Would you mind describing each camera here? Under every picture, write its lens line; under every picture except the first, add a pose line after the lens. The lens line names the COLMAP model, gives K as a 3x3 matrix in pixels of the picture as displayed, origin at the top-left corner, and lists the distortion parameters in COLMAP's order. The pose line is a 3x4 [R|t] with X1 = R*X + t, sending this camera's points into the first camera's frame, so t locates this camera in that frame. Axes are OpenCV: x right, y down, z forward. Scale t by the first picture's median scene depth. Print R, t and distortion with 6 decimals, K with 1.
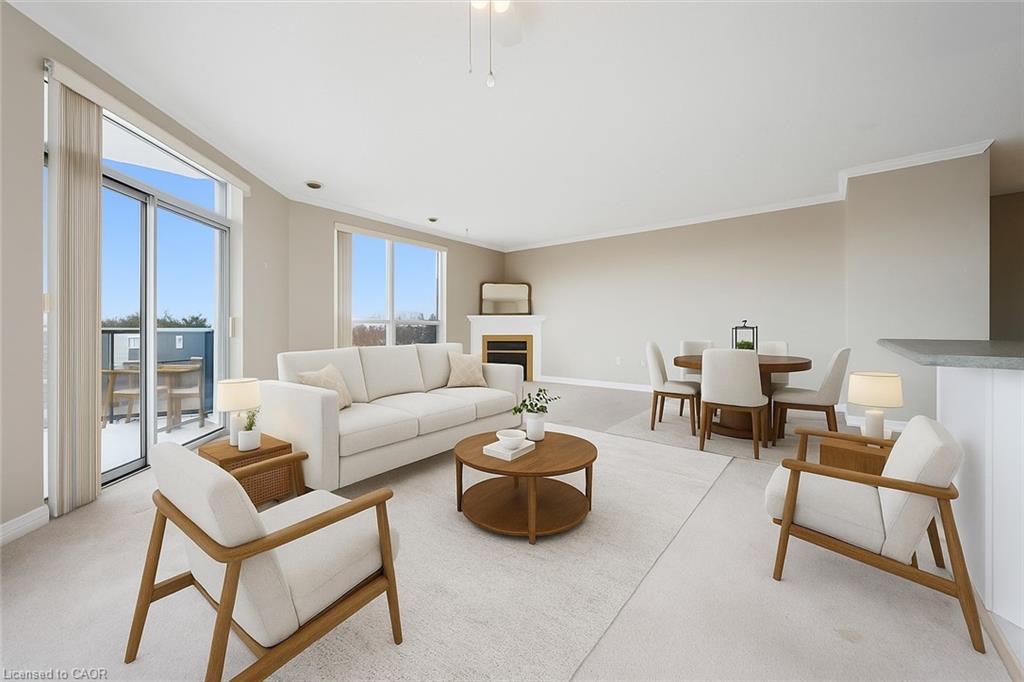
lens RADIAL K [[409.8, 0, 511.8], [0, 409.8, 331.2], [0, 0, 1]] dist [0.000430, -0.000645]
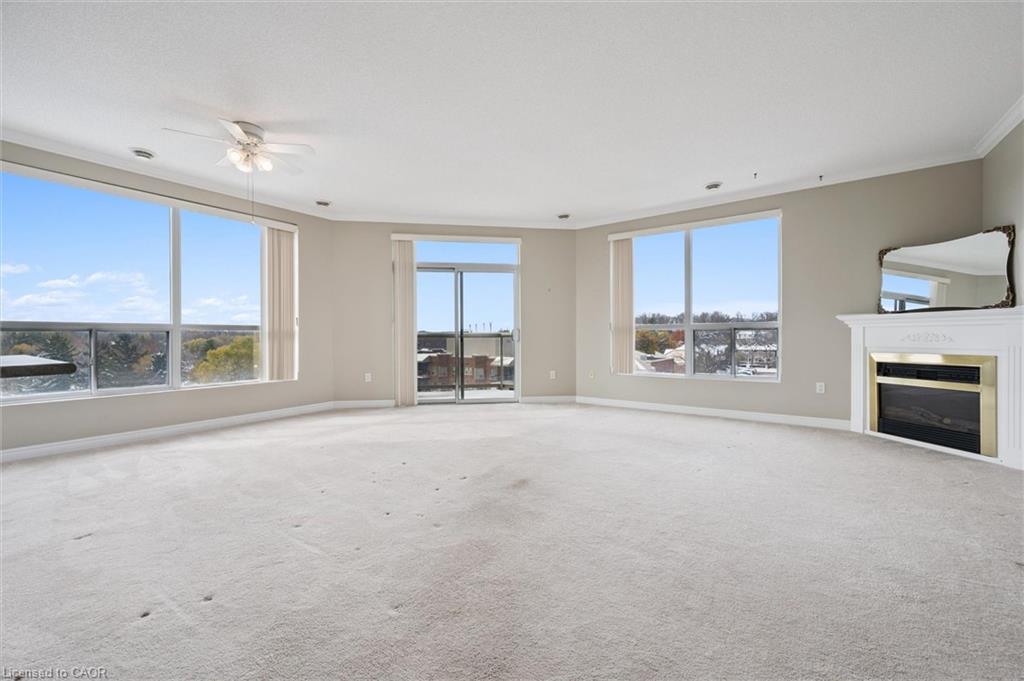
lens RADIAL K [[409.8, 0, 514.6], [0, 409.8, 340.1], [0, 0, 1]] dist [0.000430, -0.000645]
pose [[0.068086, 0.012741, -0.997598, 0.444566], [-0.002265, 0.999918, 0.012616, -0.012127], [0.997677, 0.001400, 0.068109, 0.544892]]
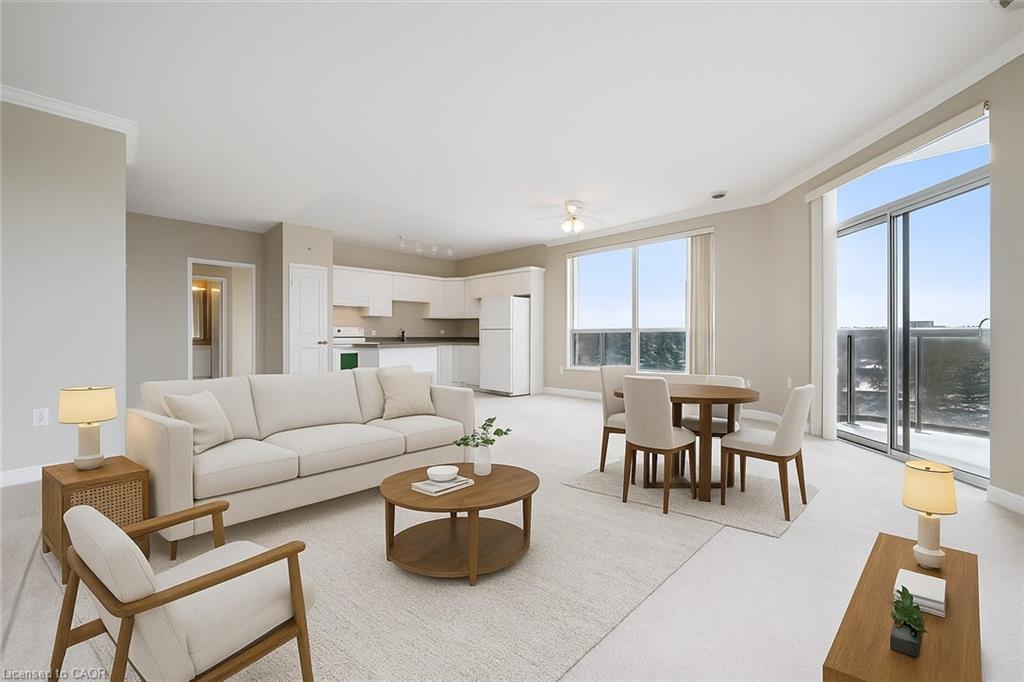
lens RADIAL K [[409.8, 0, 505.2], [0, 409.8, 342.7], [0, 0, 1]] dist [0.000430, -0.000645]
pose [[-0.991291, 0.010311, 0.131283, -0.005402], [0.012395, 0.999810, 0.015067, -0.012717], [-0.131103, 0.016564, -0.991230, 0.994839]]
